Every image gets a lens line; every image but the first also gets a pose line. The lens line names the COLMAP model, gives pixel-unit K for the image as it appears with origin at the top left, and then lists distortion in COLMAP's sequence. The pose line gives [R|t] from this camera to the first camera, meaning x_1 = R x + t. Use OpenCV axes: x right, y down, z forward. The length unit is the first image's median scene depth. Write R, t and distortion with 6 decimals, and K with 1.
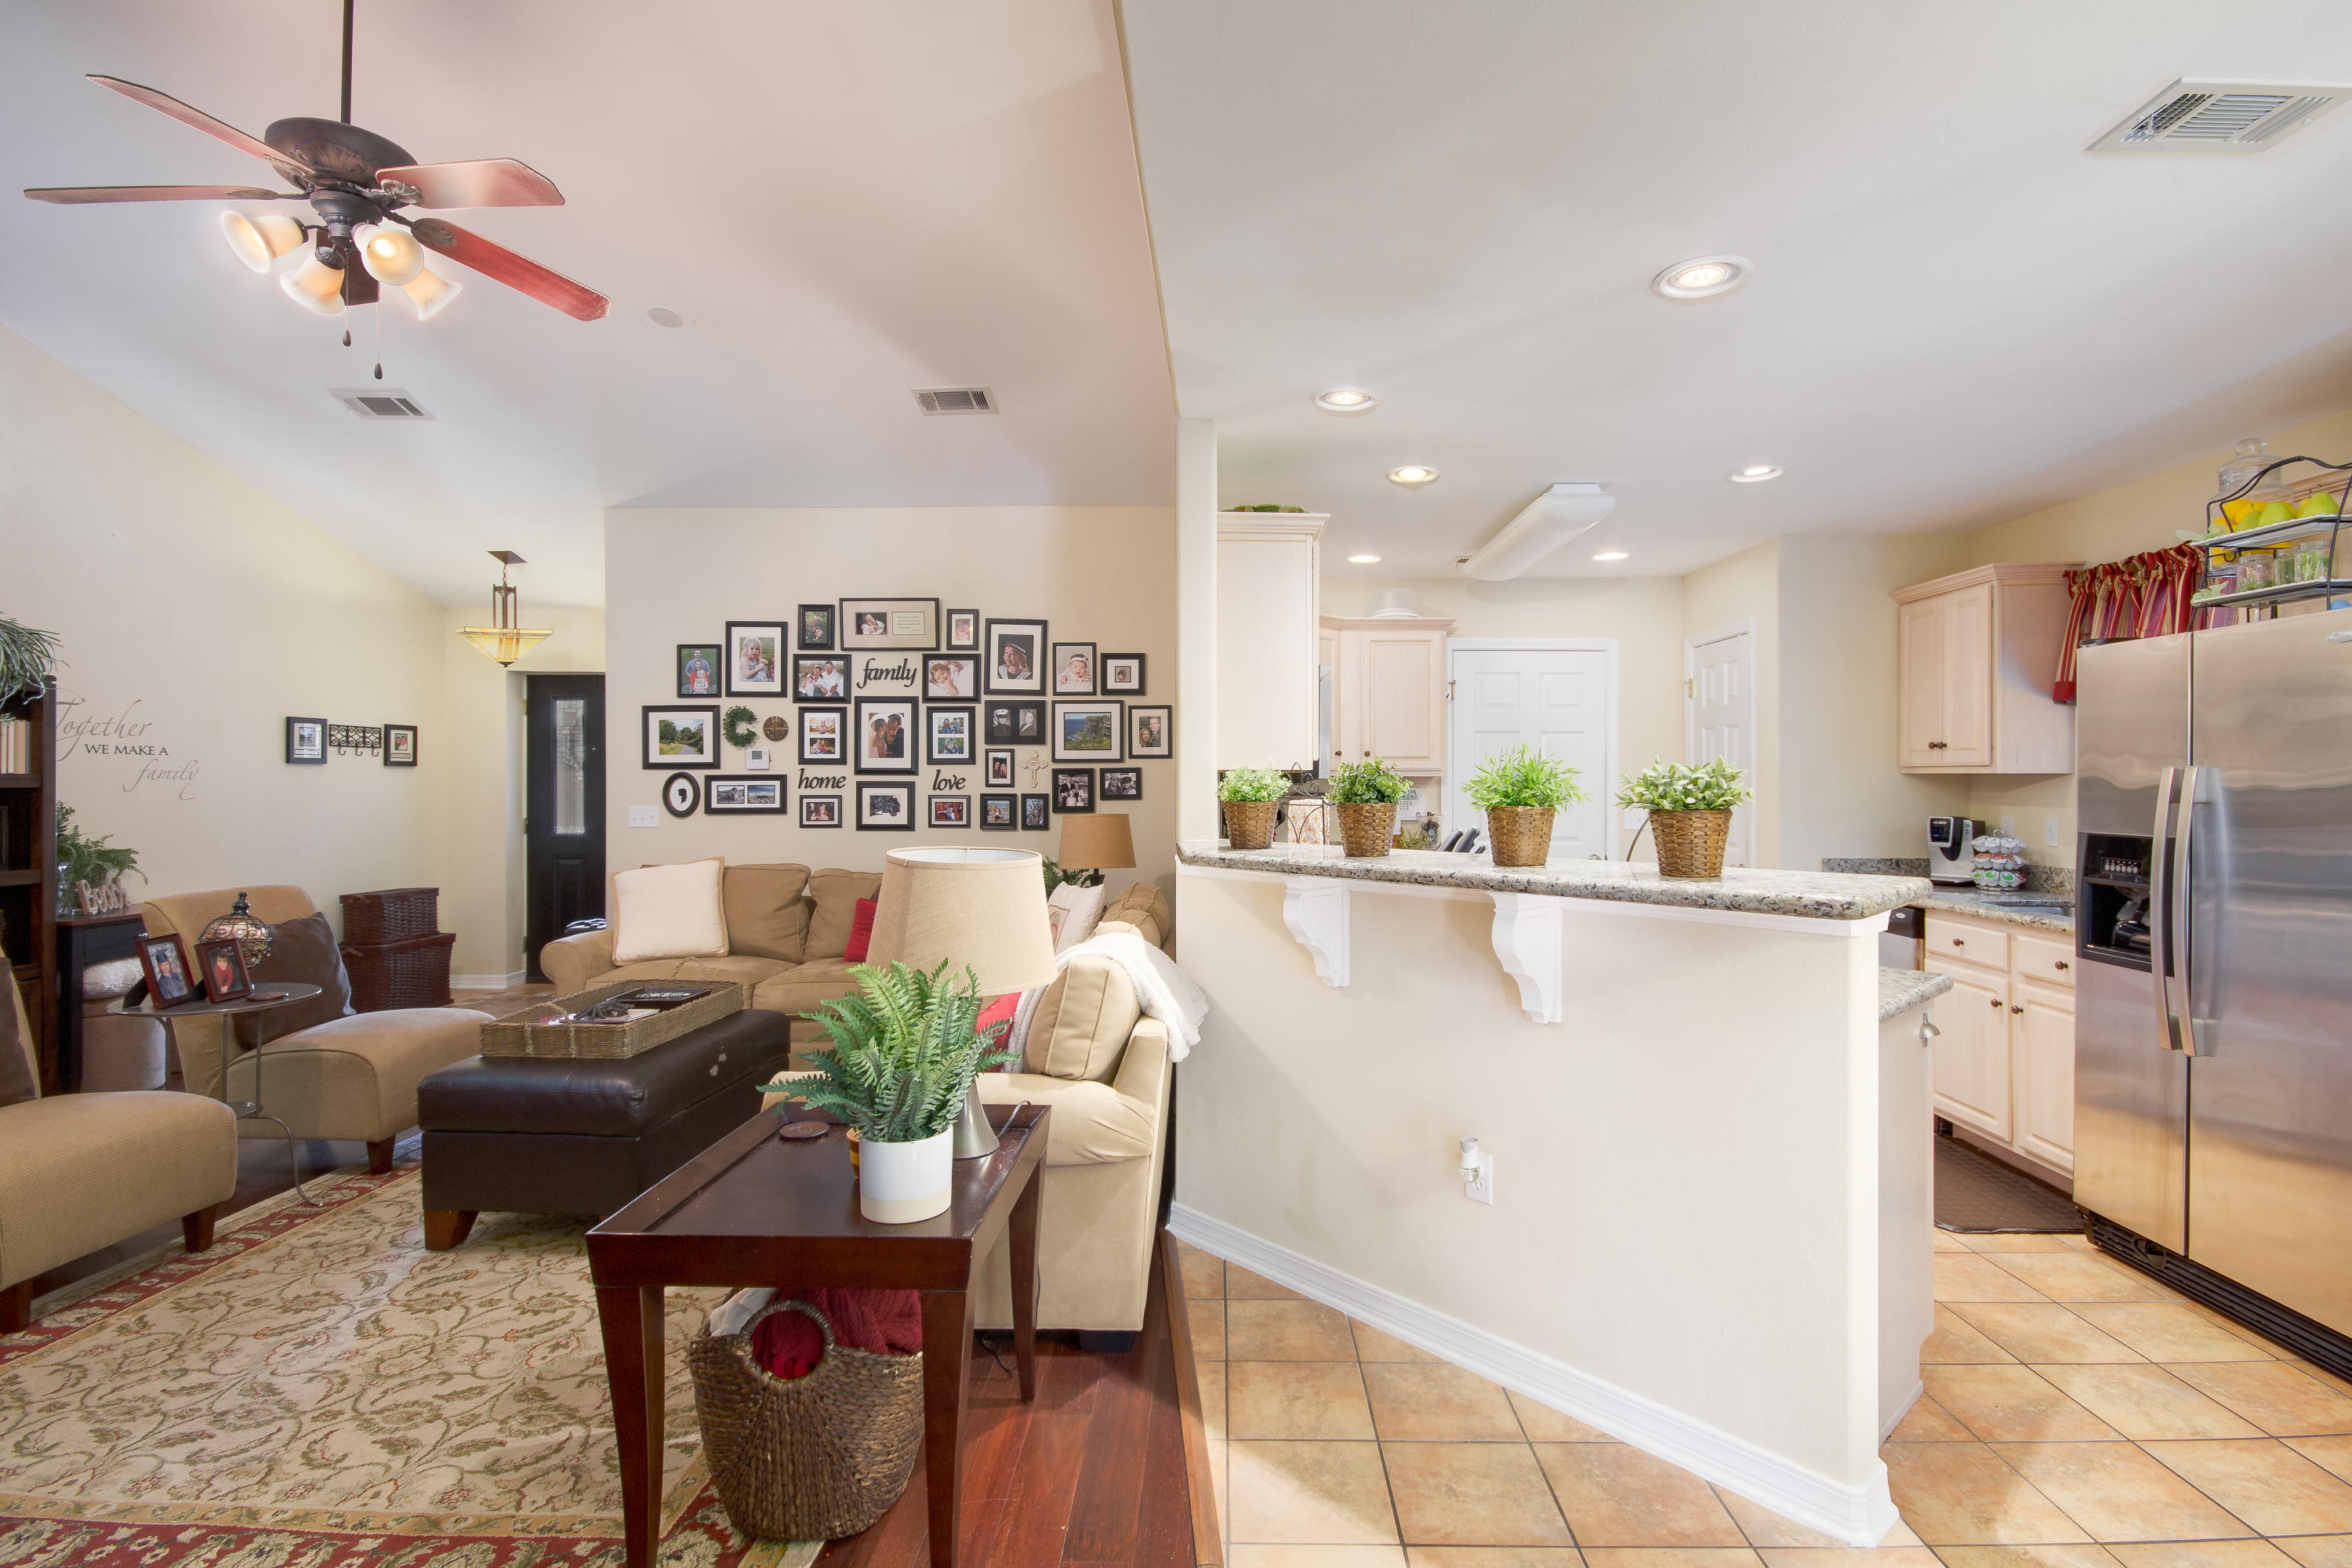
lens RADIAL K [[1104.4, 0, 1187.6], [0, 1104.4, 786.3], [0, 0, 1]] dist [-0.000262, -0.000166]
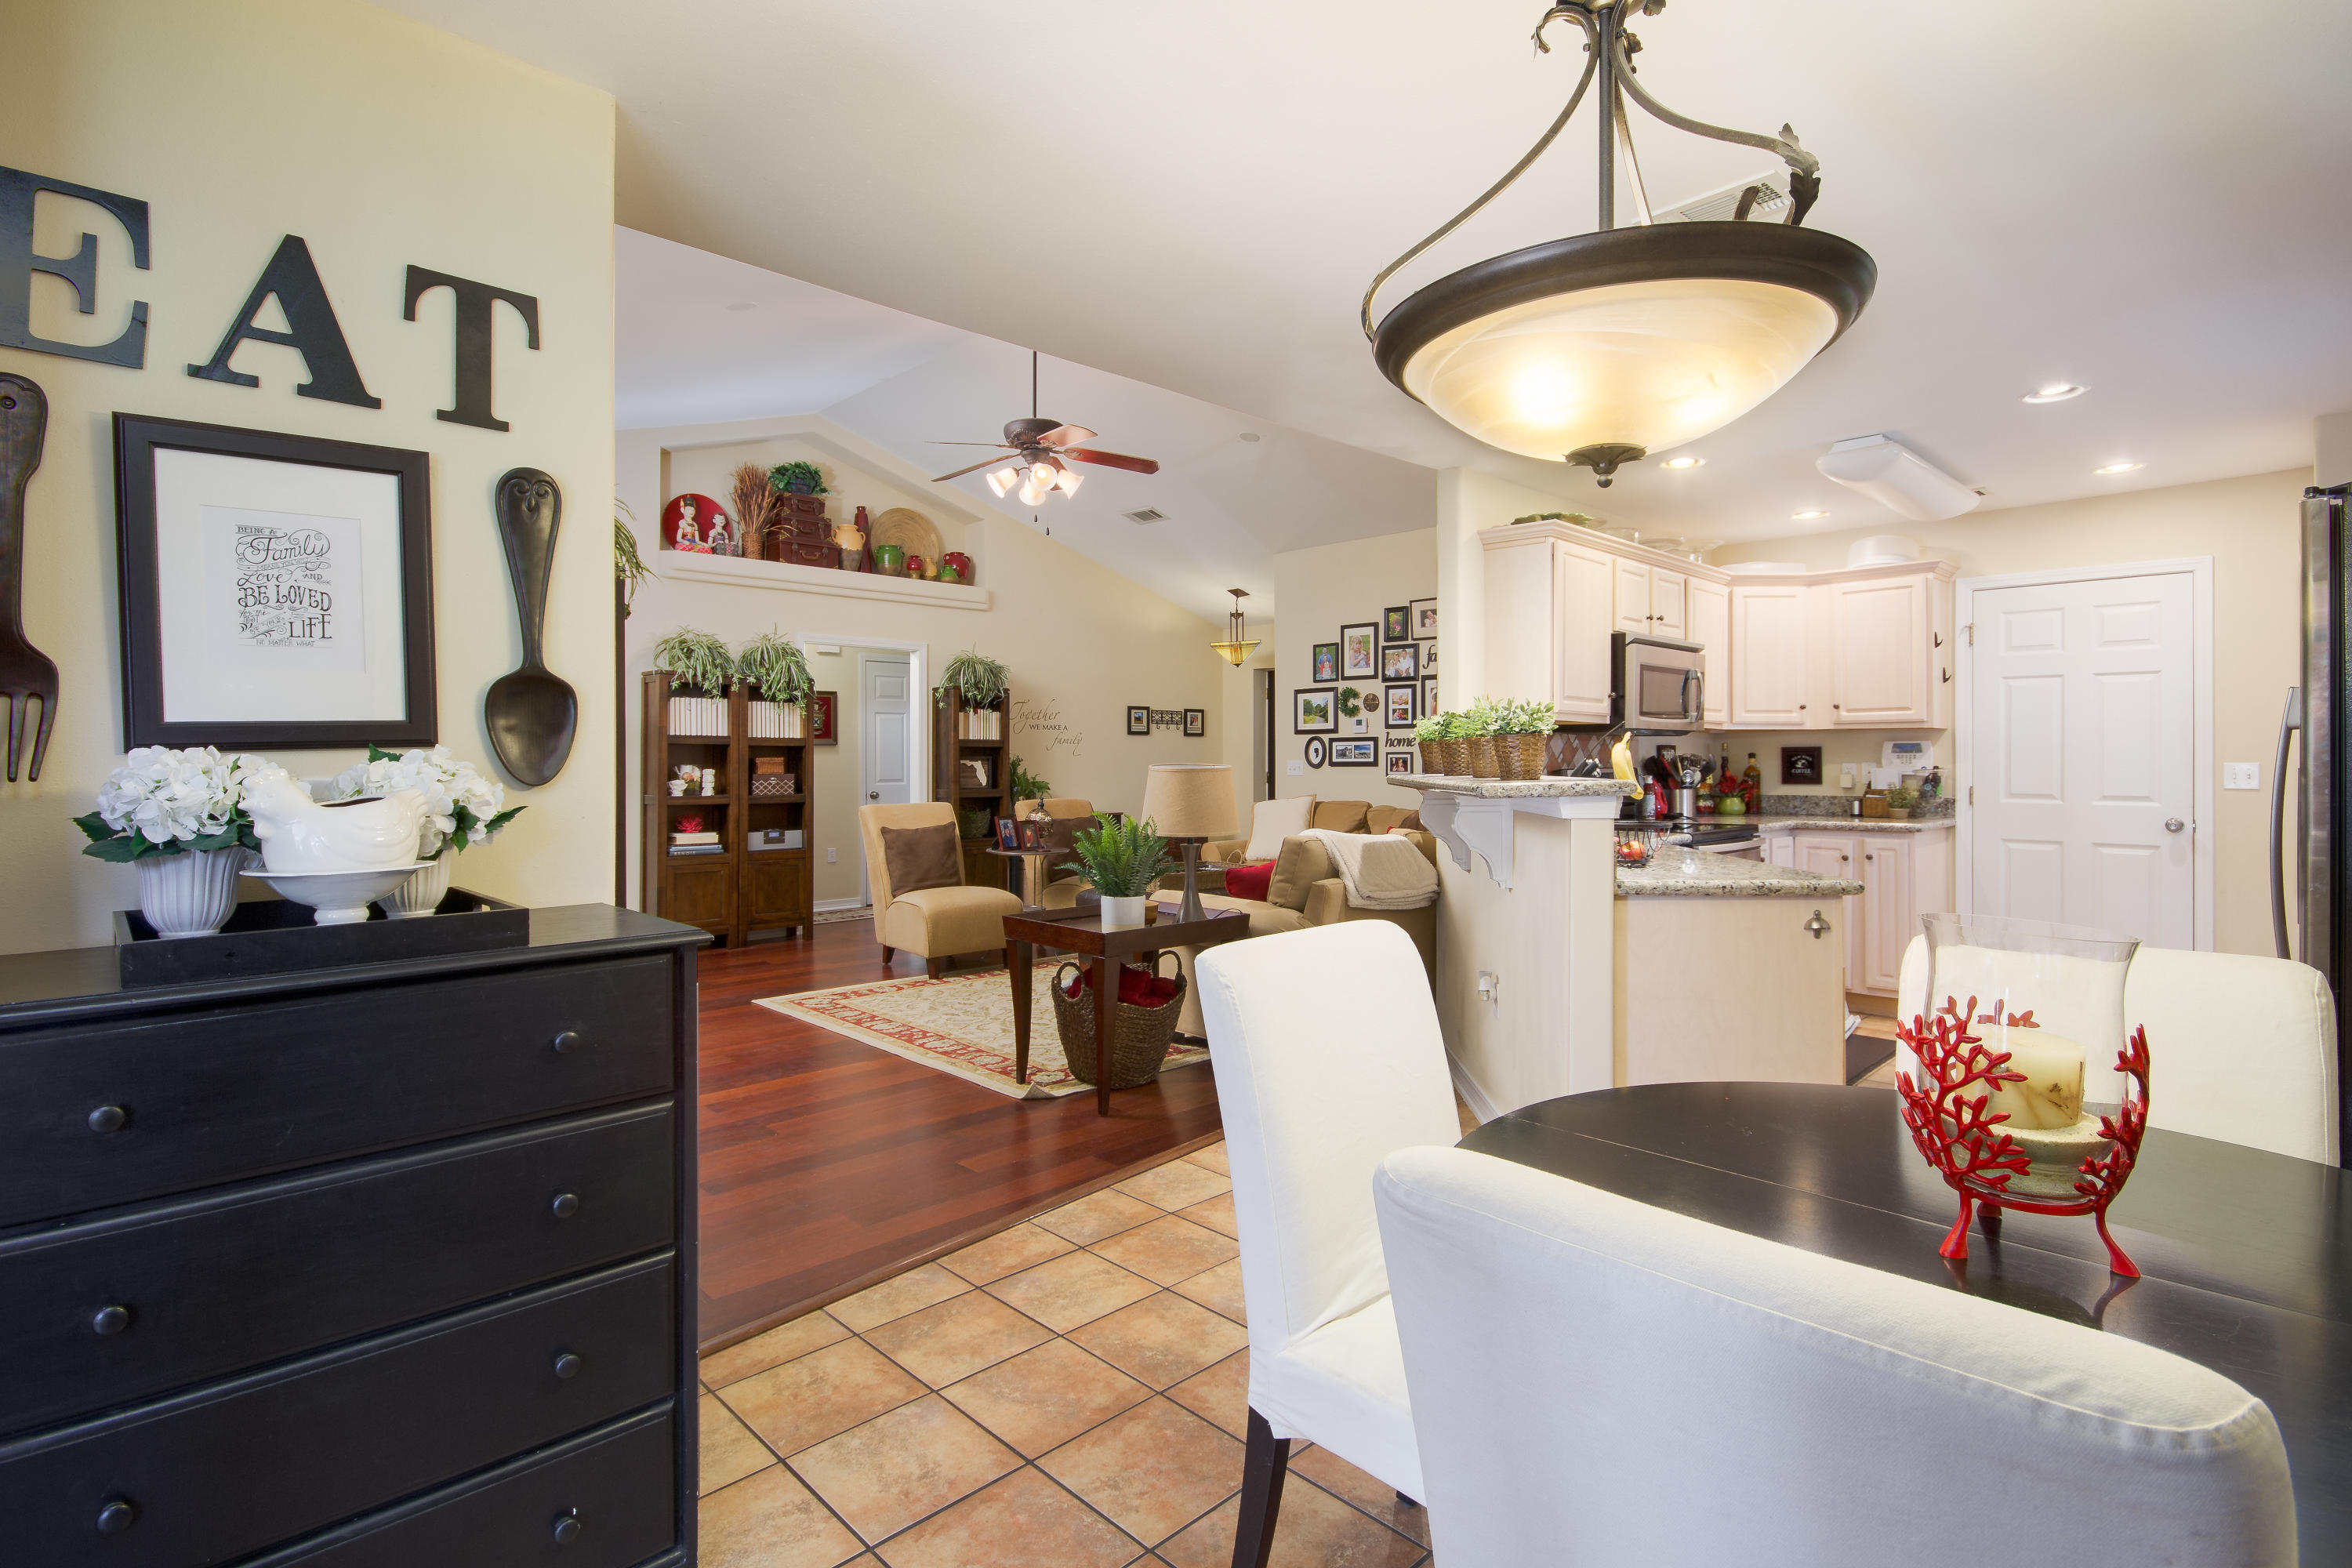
lens RADIAL K [[1148.5, 0, 1167.0], [0, 1148.5, 763.3], [0, 0, 1]] dist [0.000681, -0.000166]
pose [[0.701184, 0.001499, -0.712979, 0.446943], [-0.002525, 0.999997, -0.000381, 0.022884], [0.712976, 0.002067, 0.701185, -0.153137]]
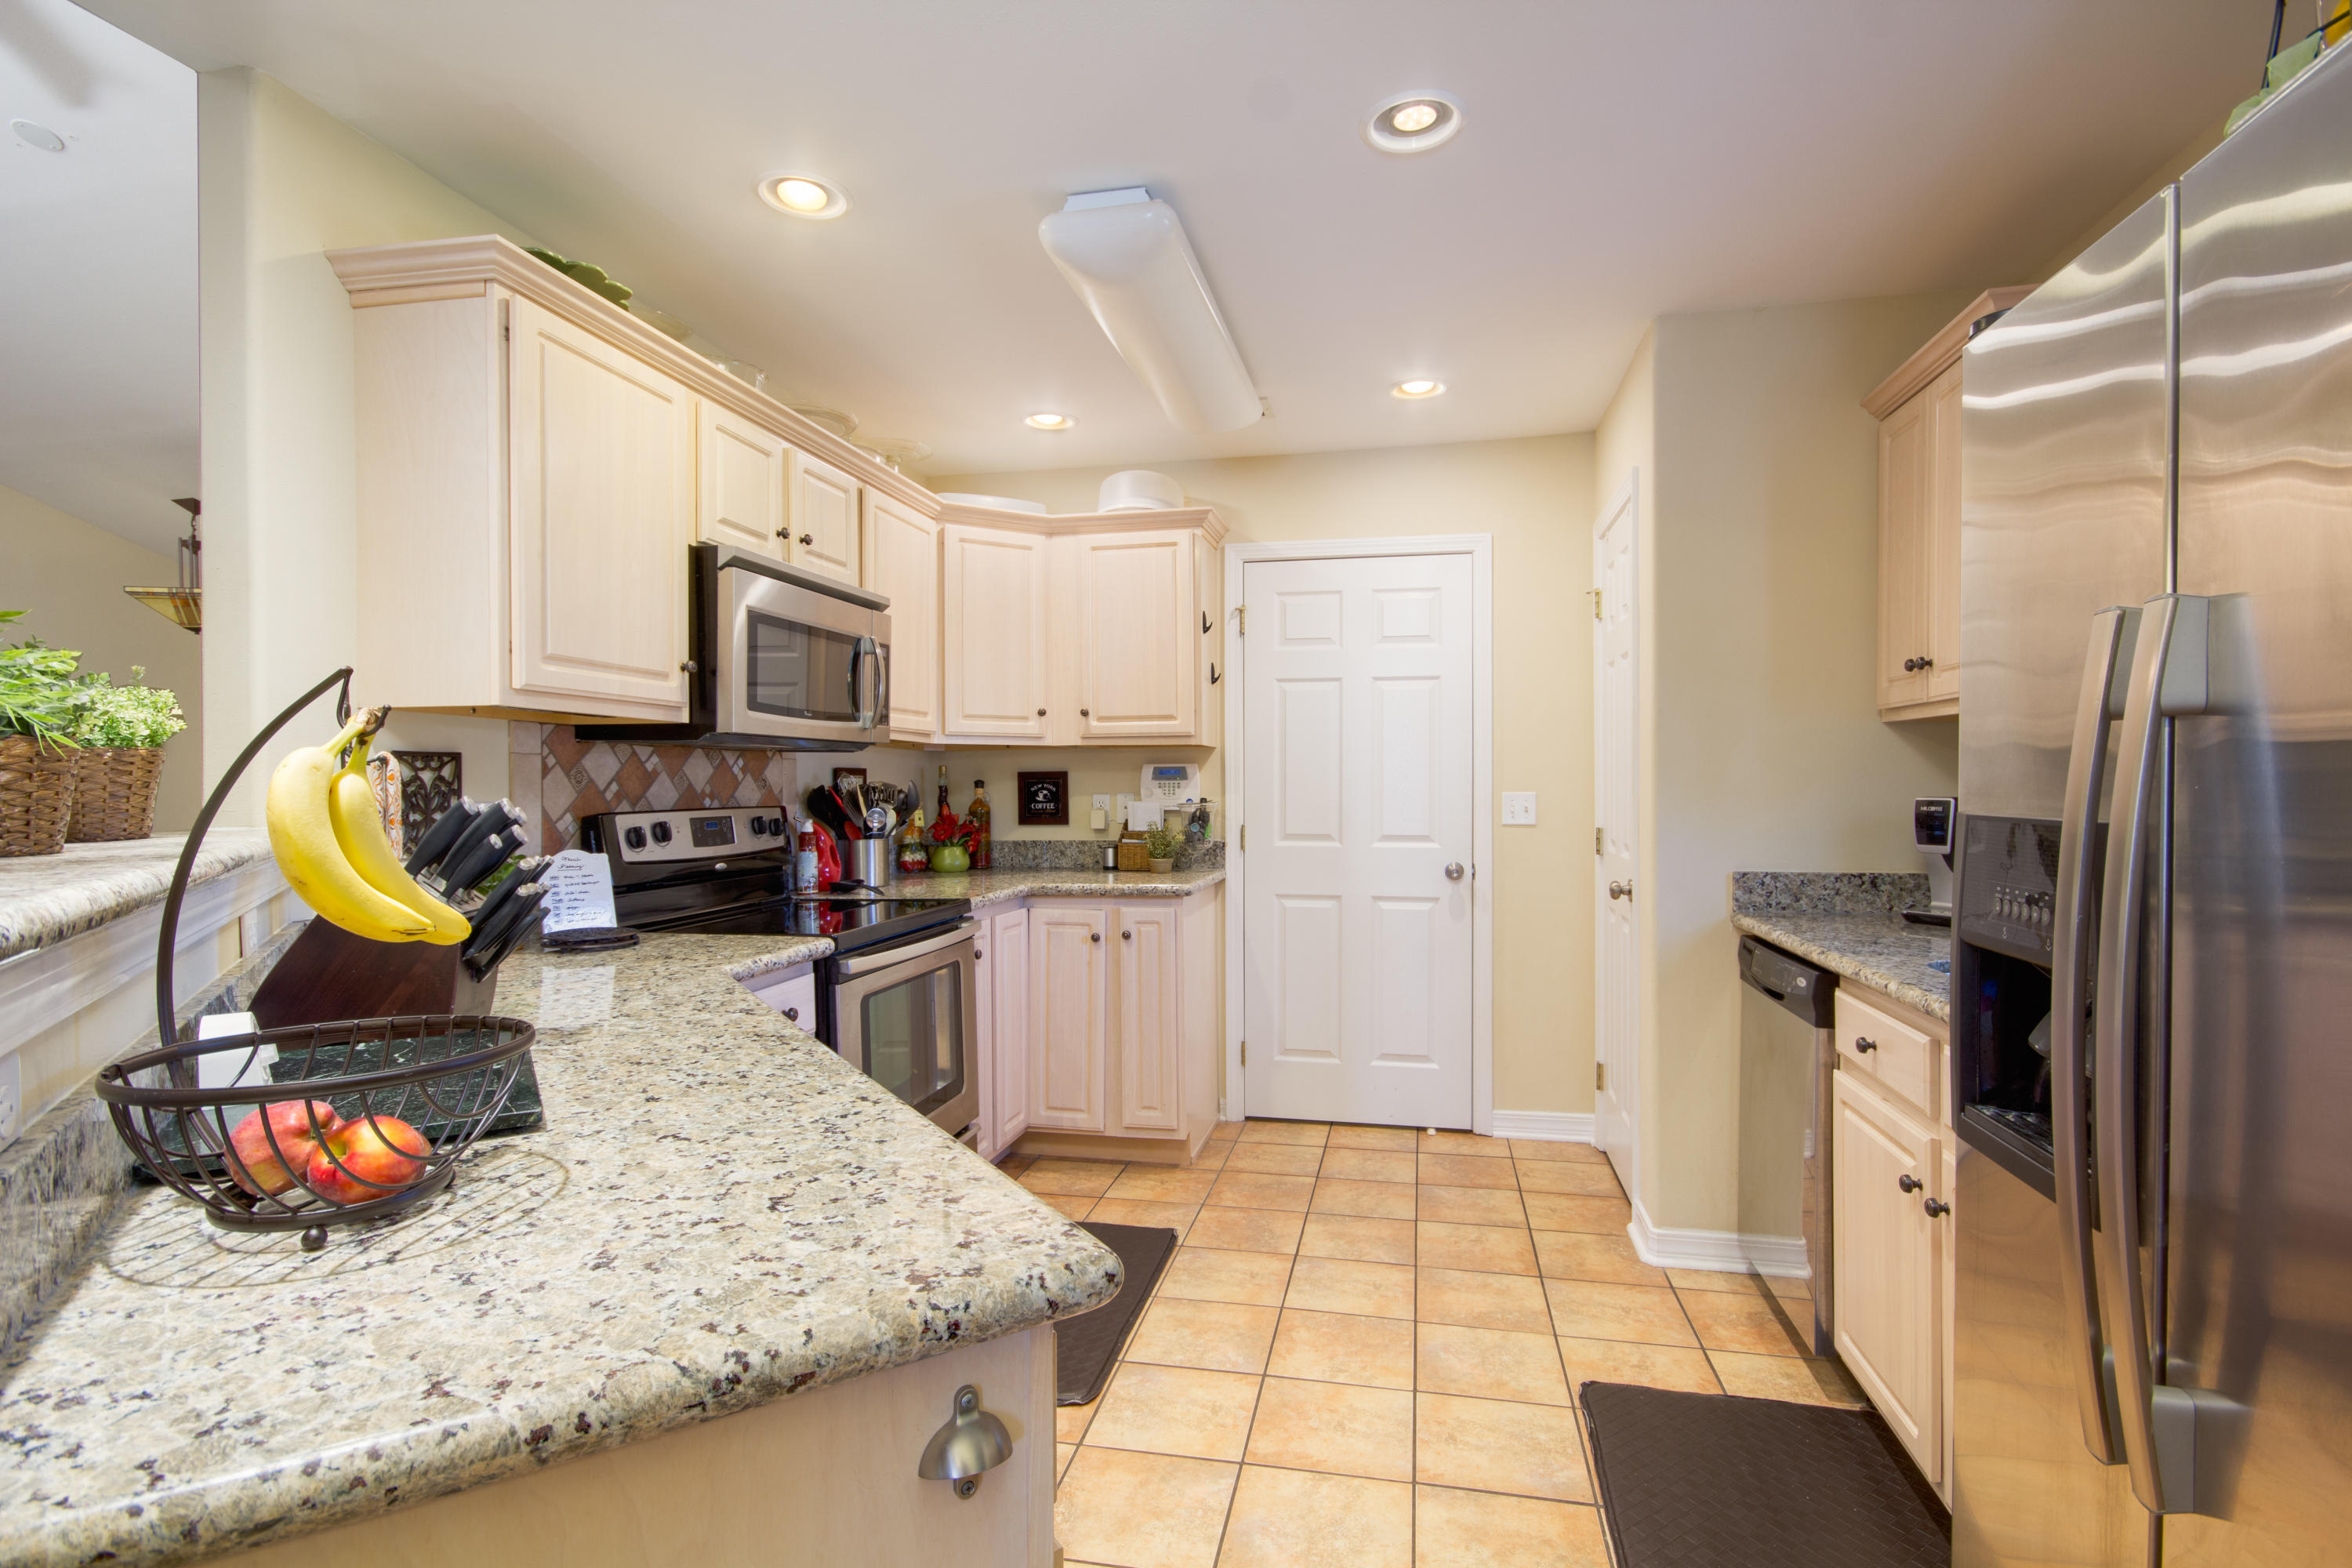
lens RADIAL K [[1134.8, 0, 1176.0], [0, 1134.8, 784.0], [0, 0, 1]] dist [0.000796, -0.000134]
pose [[0.980259, -0.003556, -0.197686, 0.333251], [0.002756, 0.999987, -0.004323, 0.017386], [0.197699, 0.003693, 0.980256, 0.297090]]
